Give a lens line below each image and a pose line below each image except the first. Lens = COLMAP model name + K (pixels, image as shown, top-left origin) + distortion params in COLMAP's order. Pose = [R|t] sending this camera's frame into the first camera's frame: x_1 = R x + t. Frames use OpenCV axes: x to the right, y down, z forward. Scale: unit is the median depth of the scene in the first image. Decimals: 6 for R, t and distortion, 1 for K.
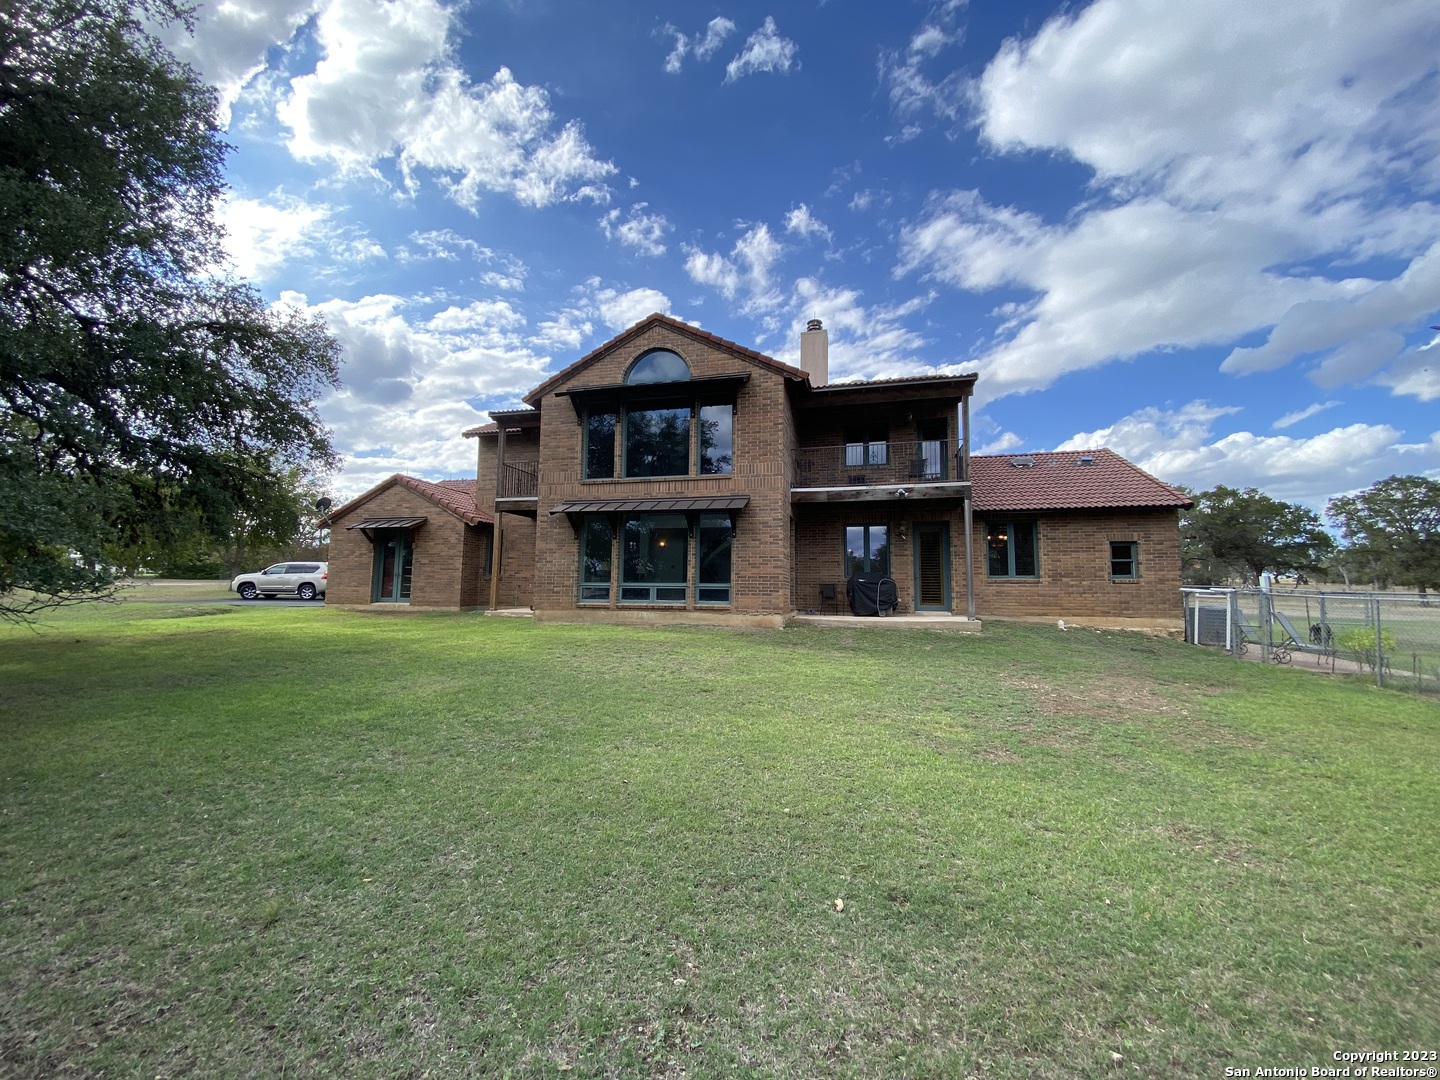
lens RADIAL K [[592.4, 0, 713.2], [0, 592.4, 541.8], [0, 0, 1]] dist [0.000598, -0.000705]
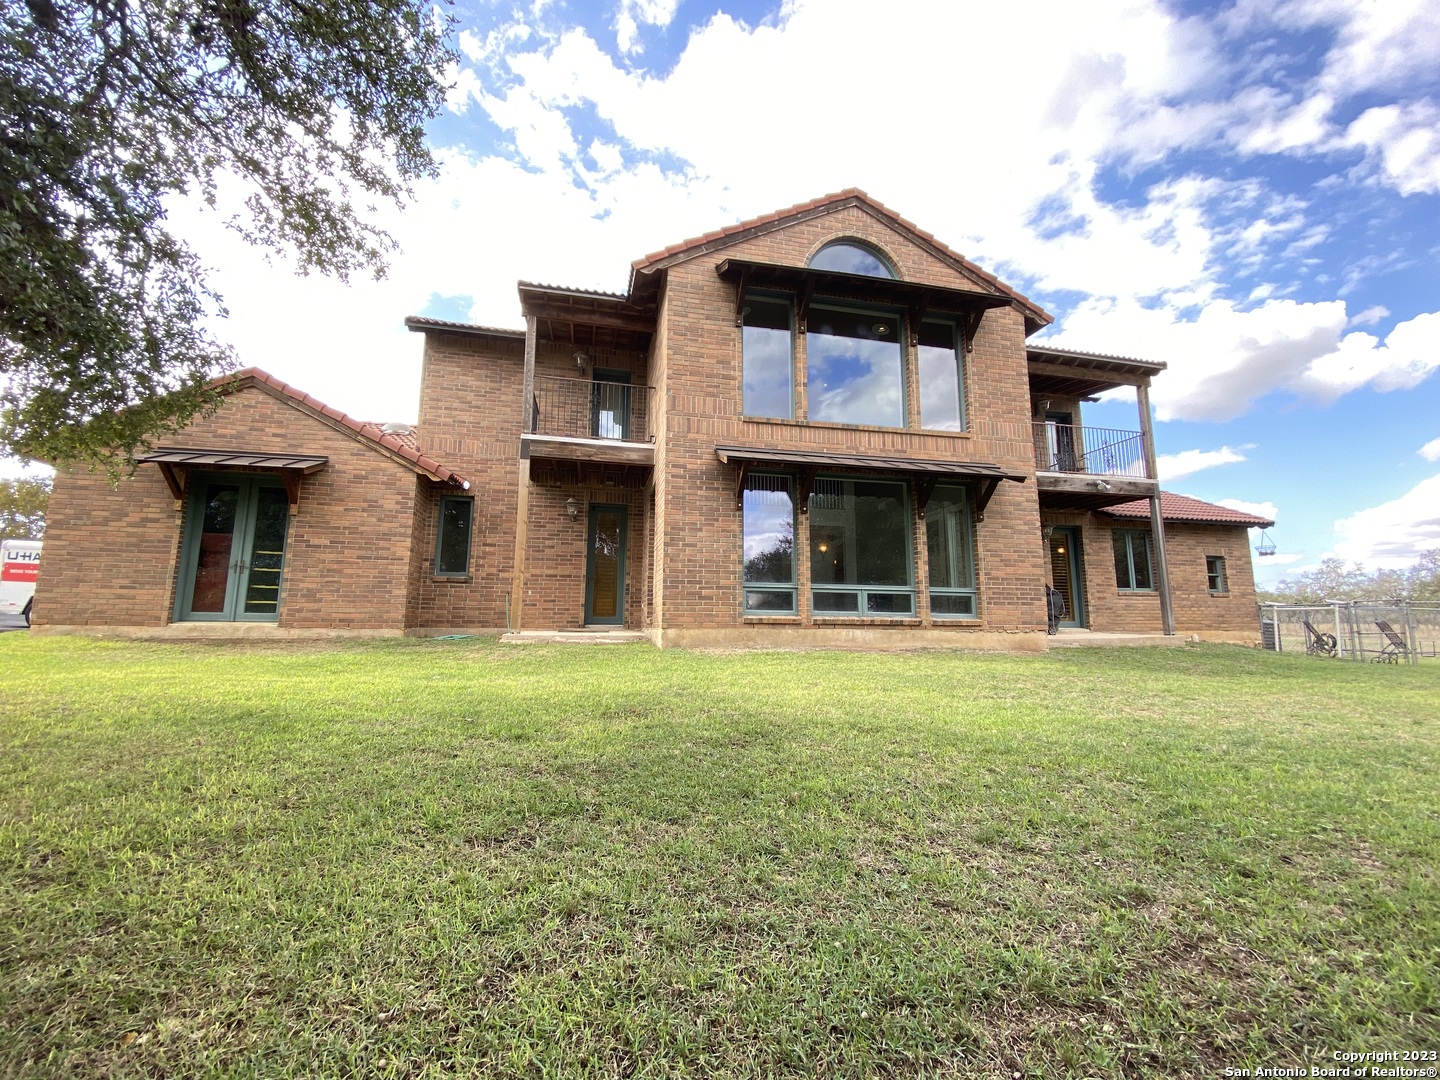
lens RADIAL K [[588.5, 0, 723.0], [0, 588.5, 539.4], [0, 0, 1]] dist [-0.001481, -0.000665]
pose [[0.889075, 0.060236, 0.453781, -0.498214], [-0.036730, 0.997495, -0.060446, 0.060431], [-0.456285, 0.037074, 0.889061, 0.469321]]
